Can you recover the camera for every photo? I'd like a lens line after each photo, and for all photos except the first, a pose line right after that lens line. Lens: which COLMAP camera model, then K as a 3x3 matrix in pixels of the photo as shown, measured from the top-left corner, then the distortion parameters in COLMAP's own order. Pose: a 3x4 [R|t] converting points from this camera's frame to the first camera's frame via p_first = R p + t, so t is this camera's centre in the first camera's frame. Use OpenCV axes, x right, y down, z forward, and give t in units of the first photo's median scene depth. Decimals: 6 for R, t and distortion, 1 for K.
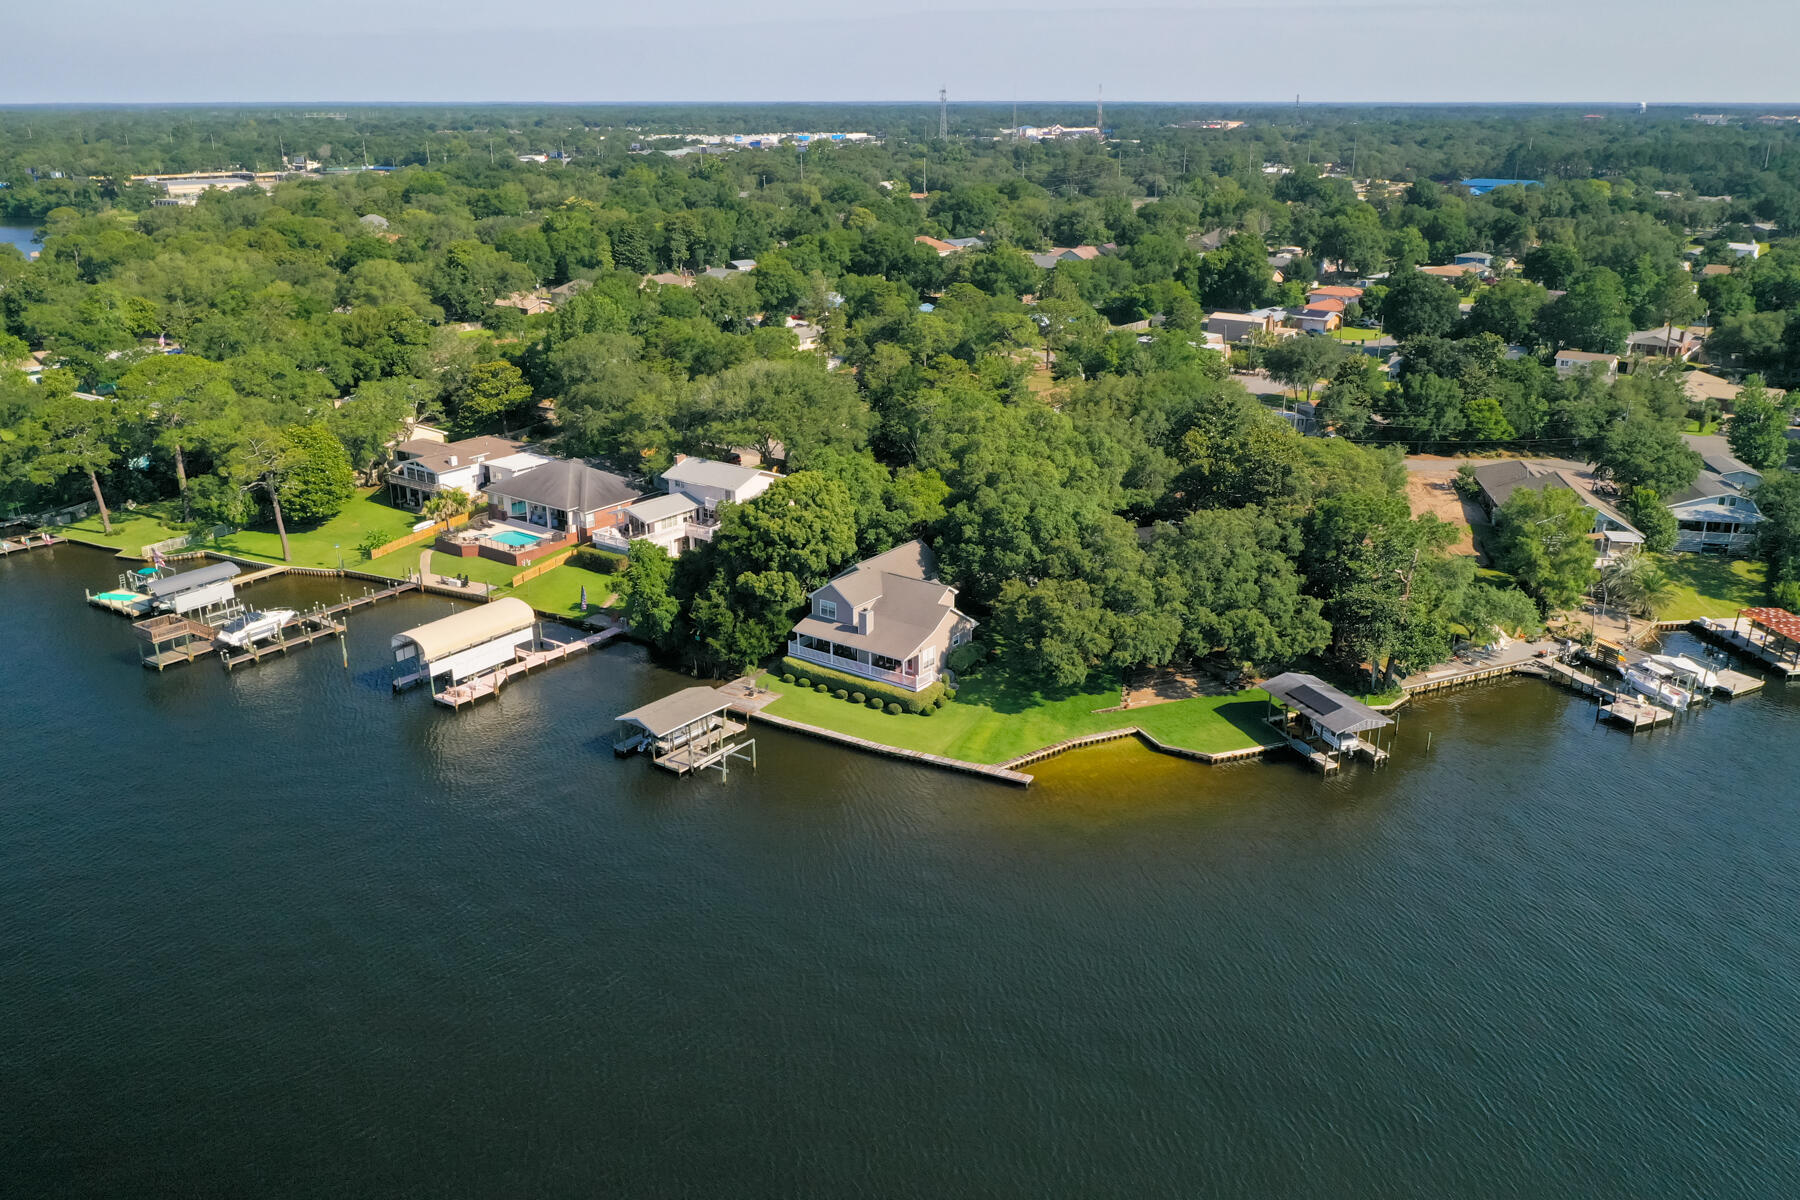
lens RADIAL K [[1438.3, 0, 900.0], [0, 1438.3, 600.0], [0, 0, 1]] dist [0.035265, -0.001857]
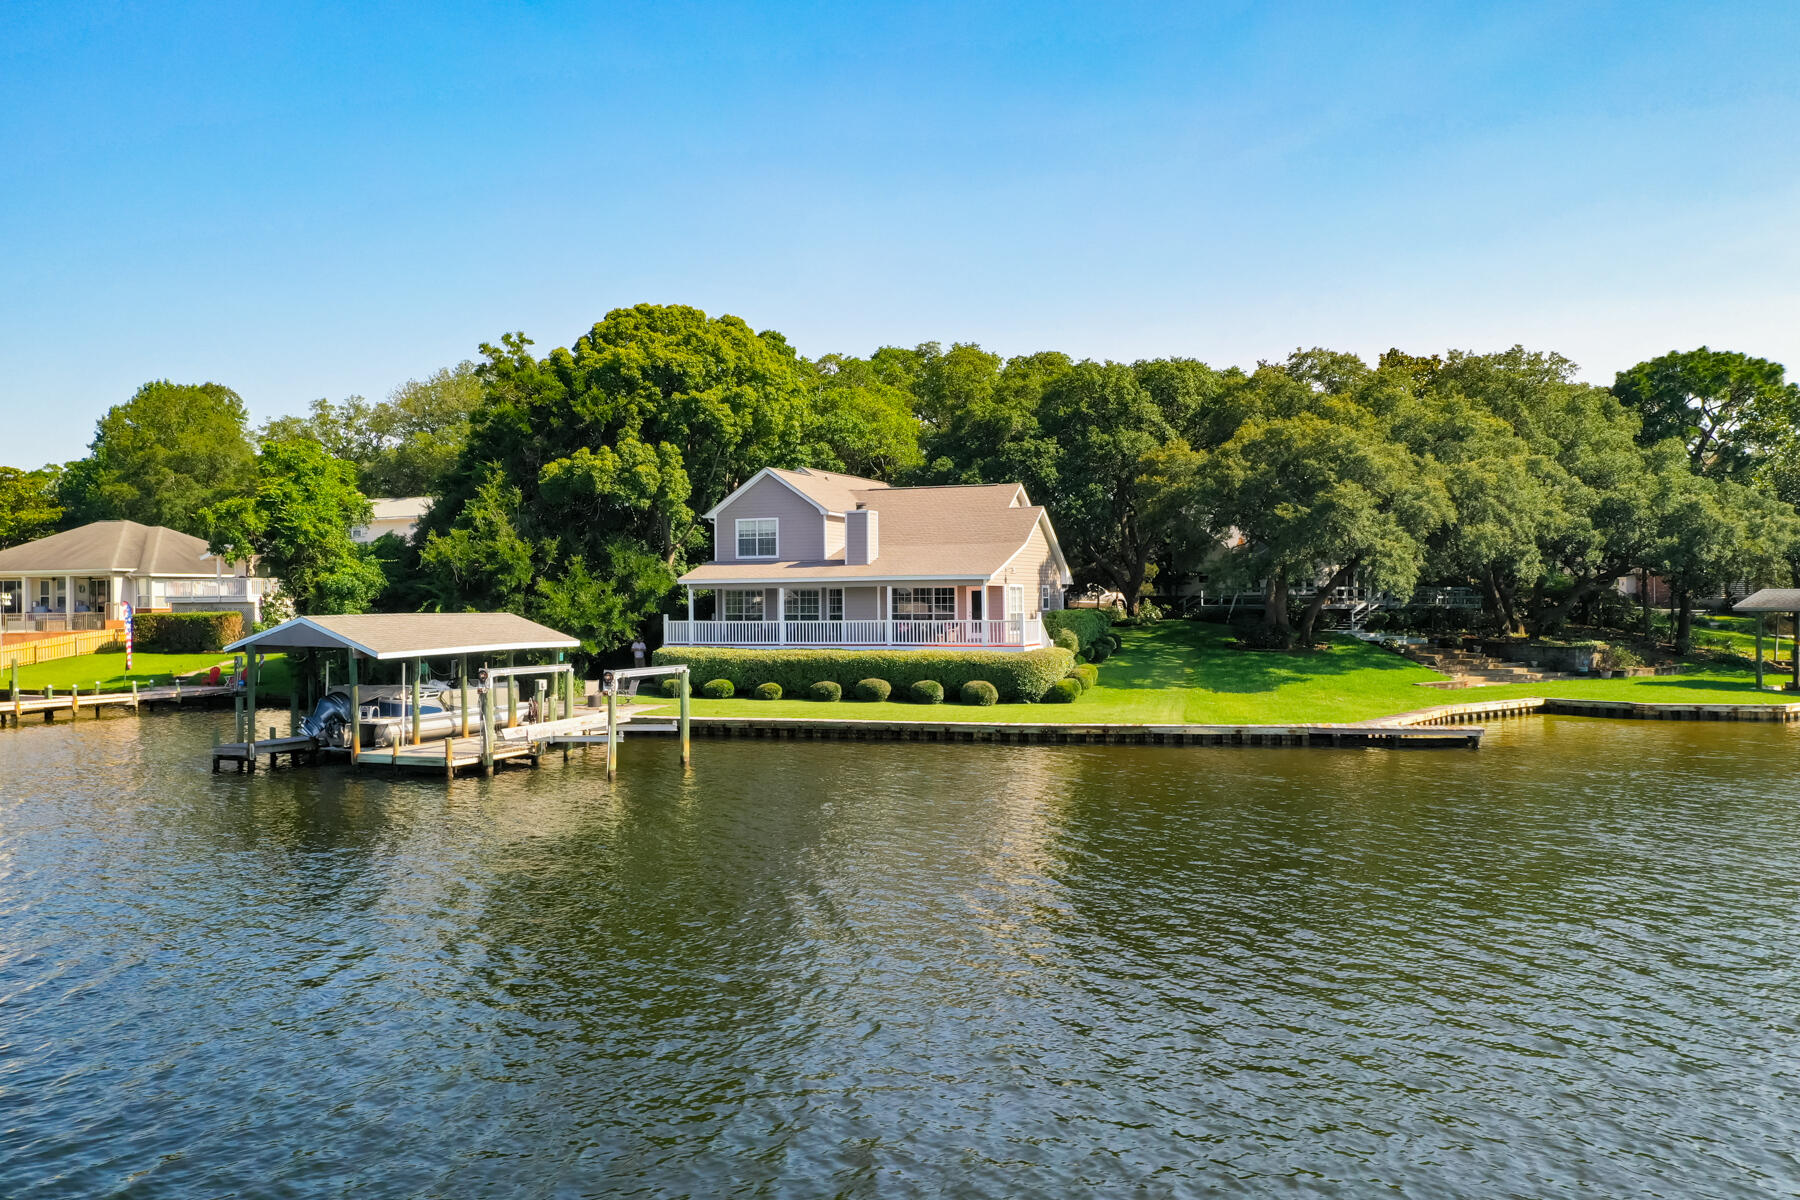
lens RADIAL K [[1438.3, 0, 900.0], [0, 1438.3, 600.0], [0, 0, 1]] dist [0.035265, -0.001857]
pose [[0.966184, -0.011197, 0.257611, -0.121311], [0.095068, 0.944145, -0.315520, 0.167067], [-0.239689, 0.329341, 0.913282, 0.599972]]
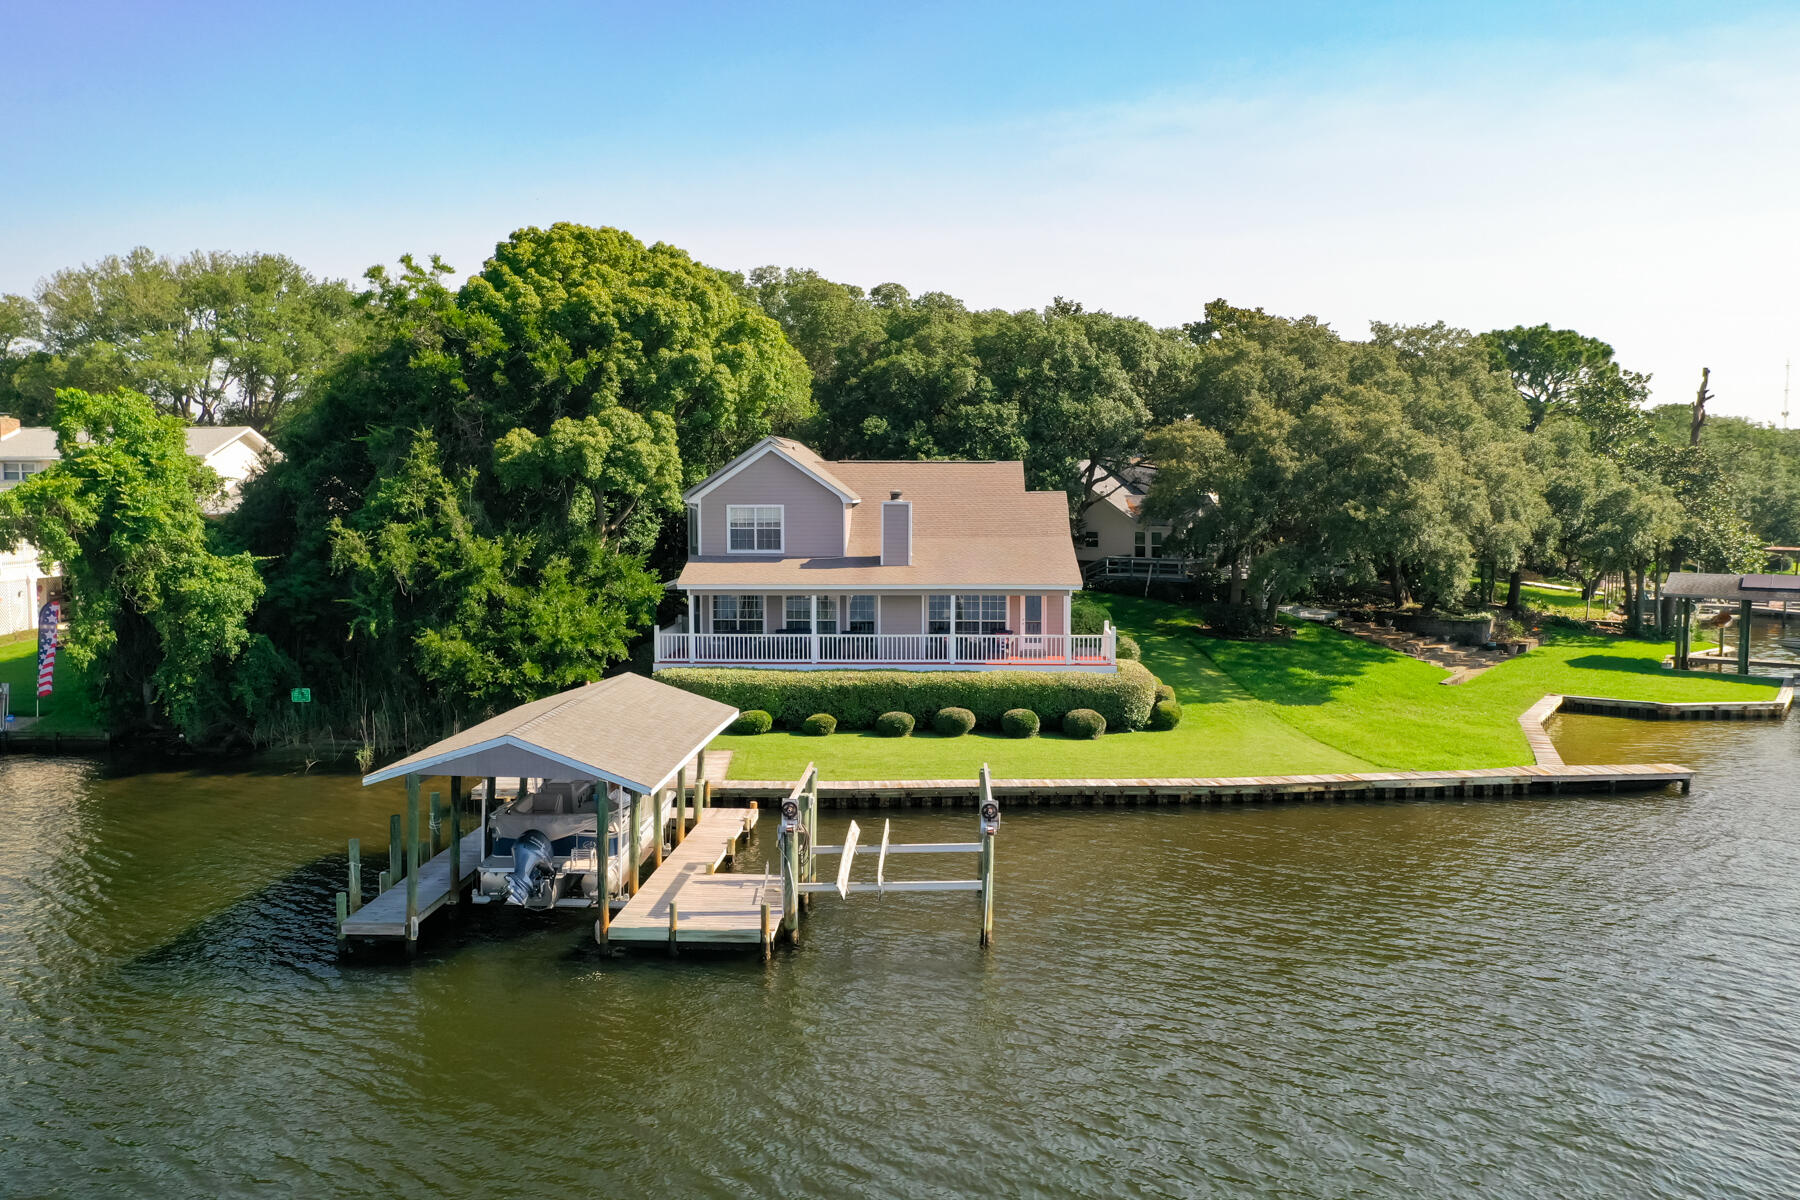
lens RADIAL K [[1448.7, 0, 901.5], [0, 1448.7, 567.0], [0, 0, 1]] dist [0.049250, 0.000539]
pose [[0.831834, -0.033897, 0.553988, -0.222637], [0.183518, 0.958790, -0.216893, 0.101996], [-0.523806, 0.282086, 0.803775, 0.694686]]
